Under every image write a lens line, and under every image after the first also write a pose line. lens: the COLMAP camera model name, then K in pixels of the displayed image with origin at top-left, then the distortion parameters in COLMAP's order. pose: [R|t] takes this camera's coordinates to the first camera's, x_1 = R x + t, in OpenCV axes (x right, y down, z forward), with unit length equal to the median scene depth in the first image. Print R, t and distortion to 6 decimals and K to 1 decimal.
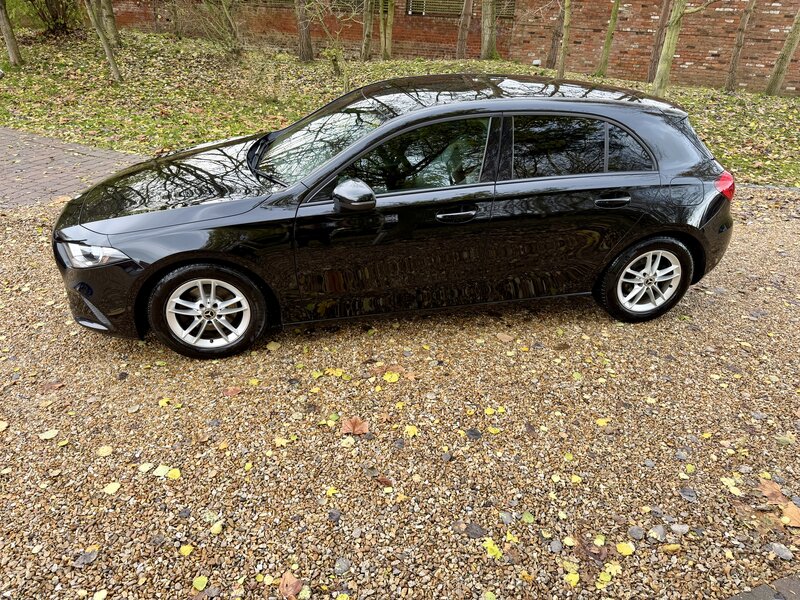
lens RADIAL K [[564.5, 0, 402.4], [0, 564.5, 305.7], [0, 0, 1]] dist [0.024797, -0.029835]
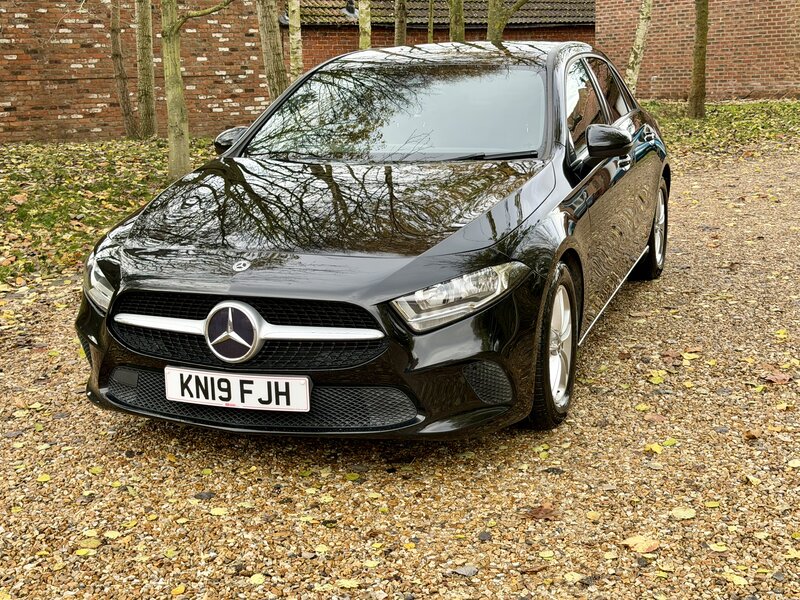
lens RADIAL K [[1119.8, 0, 396.8], [0, 1119.8, 298.8], [0, 0, 1]] dist [0.100039, 0.000000]
pose [[0.517030, -0.229234, 0.824701, -0.316704], [0.456556, 0.888832, -0.039169, -0.014410], [-0.724042, 0.396774, 0.564211, 0.076083]]
